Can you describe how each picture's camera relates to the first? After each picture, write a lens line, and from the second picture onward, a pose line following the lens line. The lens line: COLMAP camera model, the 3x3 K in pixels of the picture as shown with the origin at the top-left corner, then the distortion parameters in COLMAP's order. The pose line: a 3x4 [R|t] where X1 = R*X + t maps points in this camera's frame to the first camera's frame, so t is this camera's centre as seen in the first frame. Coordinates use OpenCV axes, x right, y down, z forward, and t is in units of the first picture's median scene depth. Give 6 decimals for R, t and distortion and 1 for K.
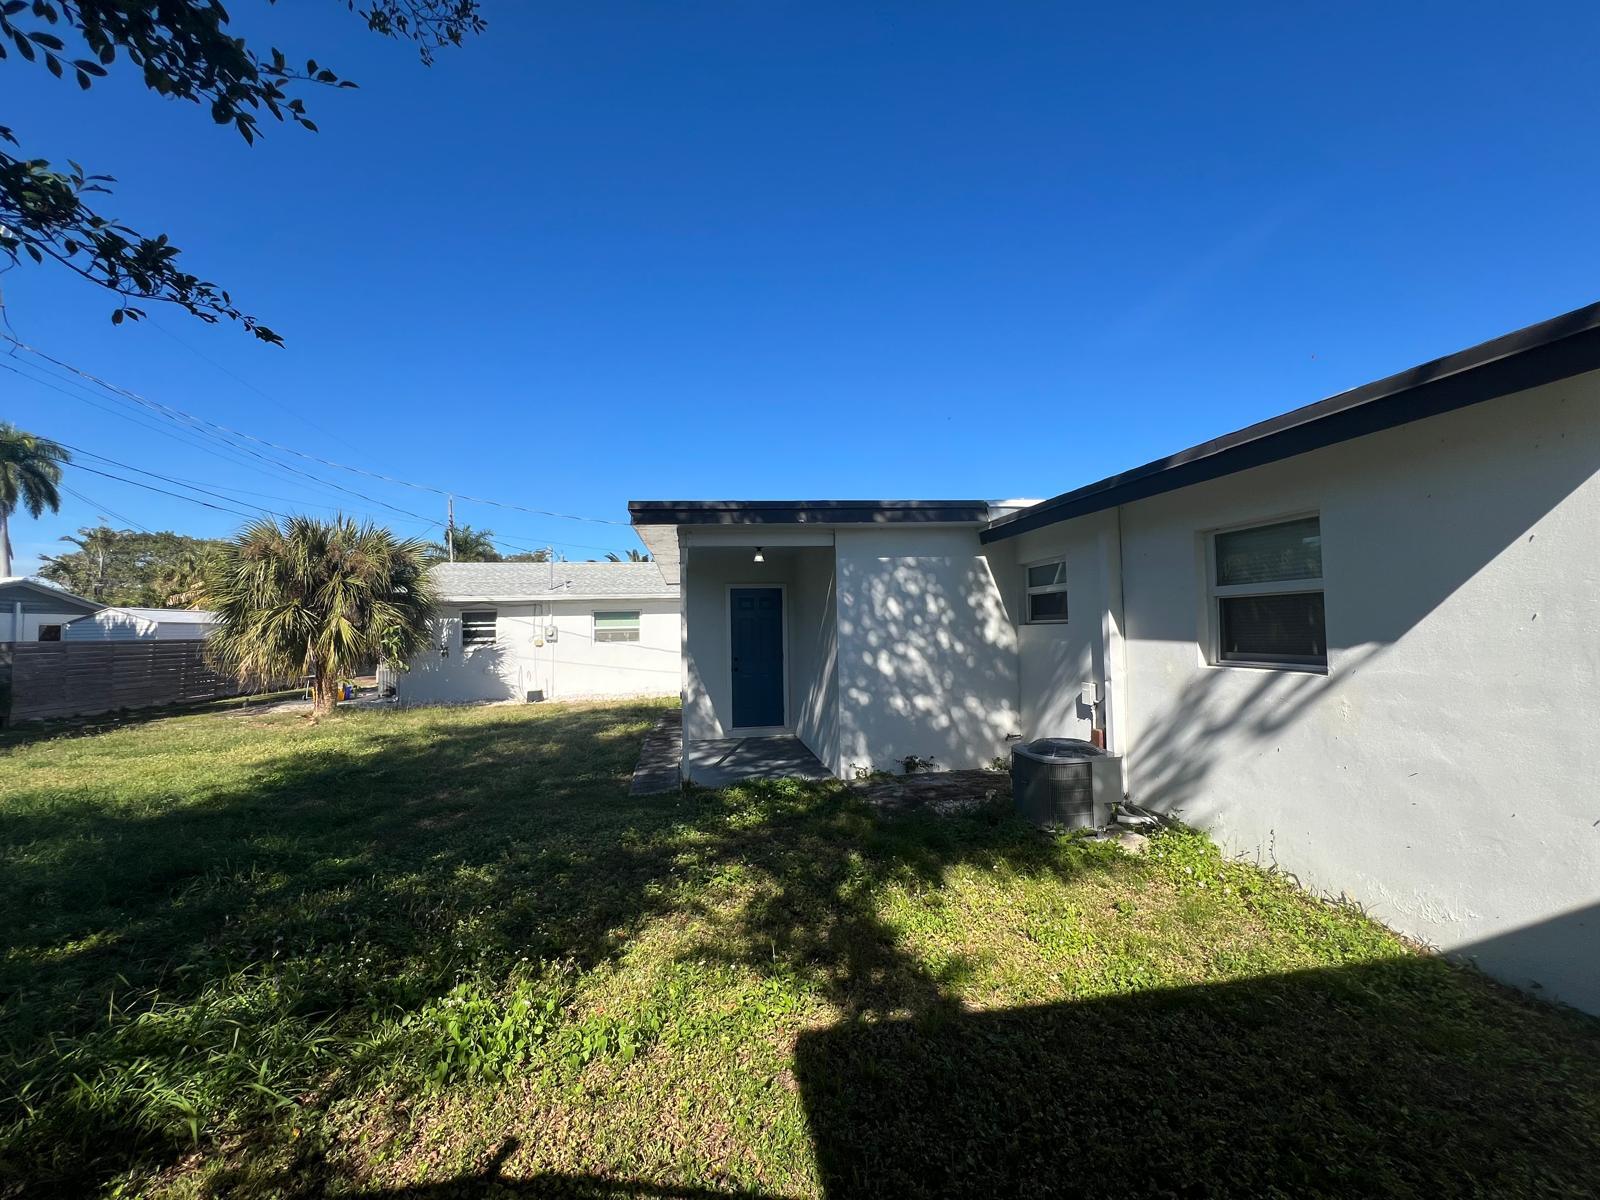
lens RADIAL K [[641.5, 0, 801.5], [0, 641.5, 601.0], [0, 0, 1]] dist [-0.002763, 0.000278]
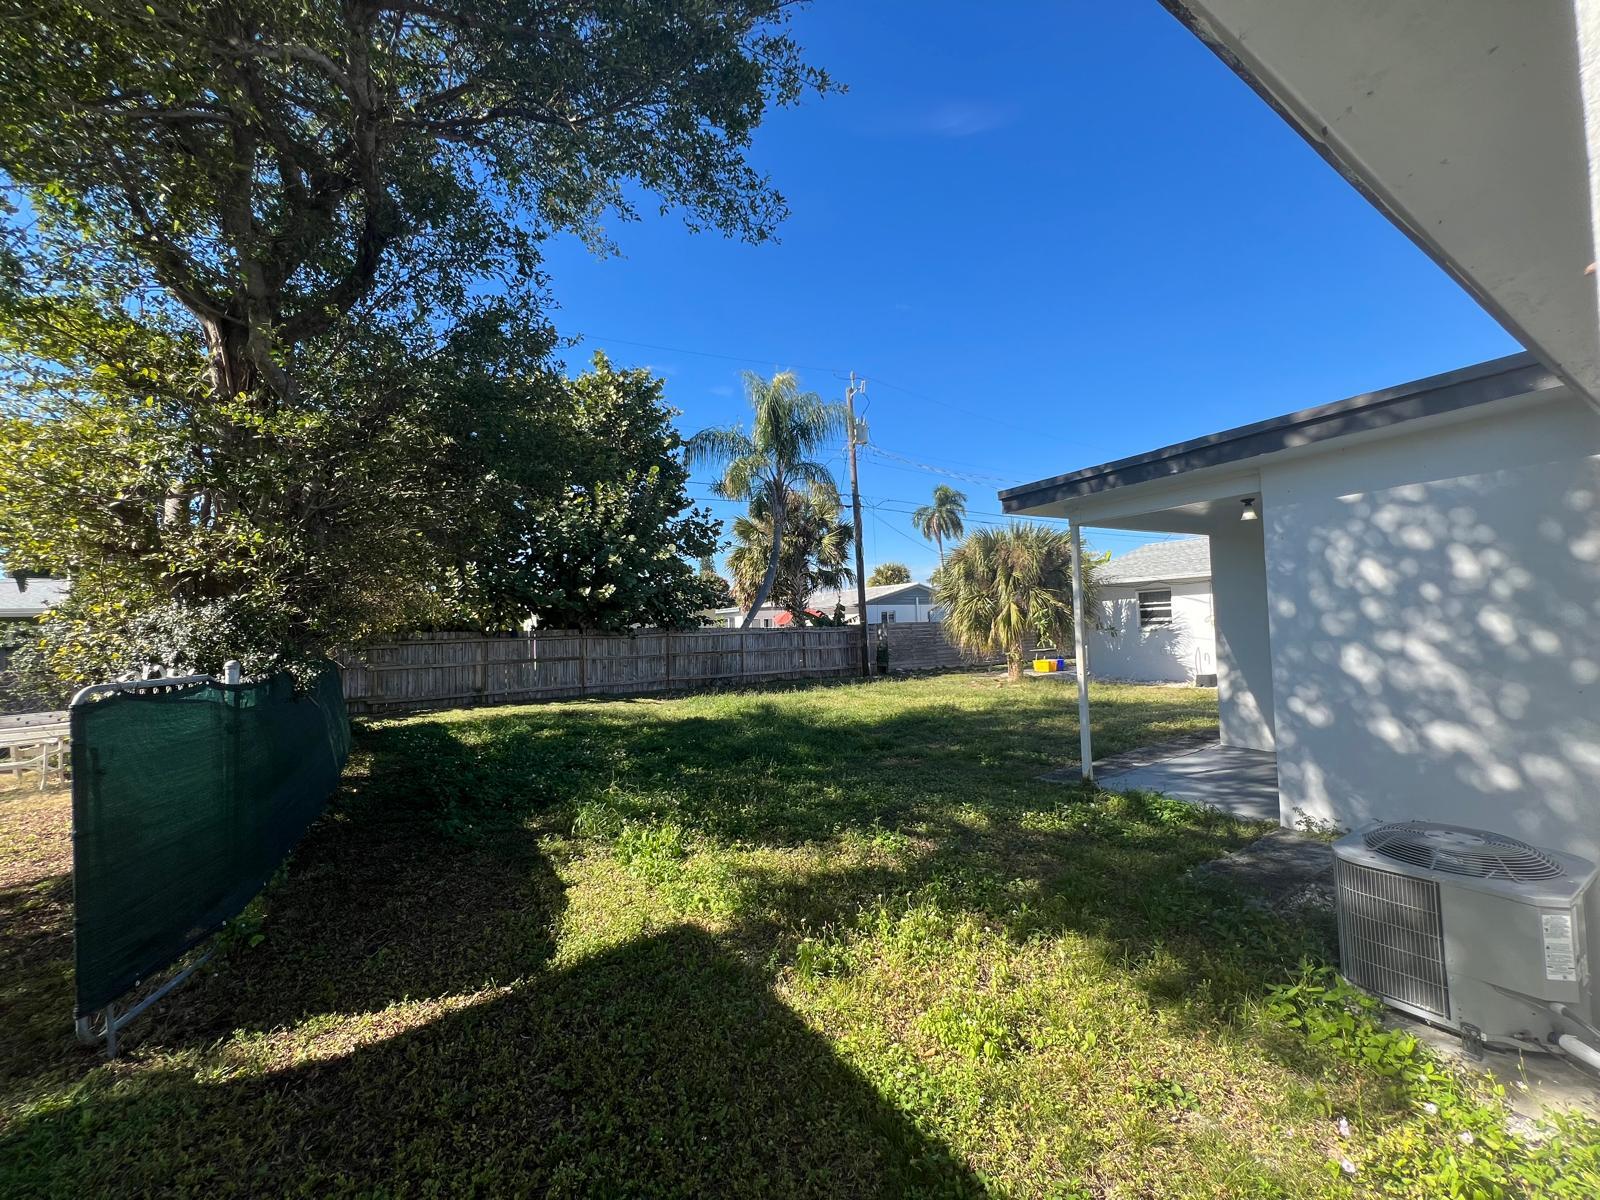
lens RADIAL K [[641.5, 0, 801.5], [0, 641.5, 601.0], [0, 0, 1]] dist [-0.002763, 0.000278]
pose [[0.391882, -0.029414, -0.919545, 0.491028], [0.062717, 0.998018, -0.005196, 0.005114], [0.917875, -0.055635, 0.392950, 0.258336]]
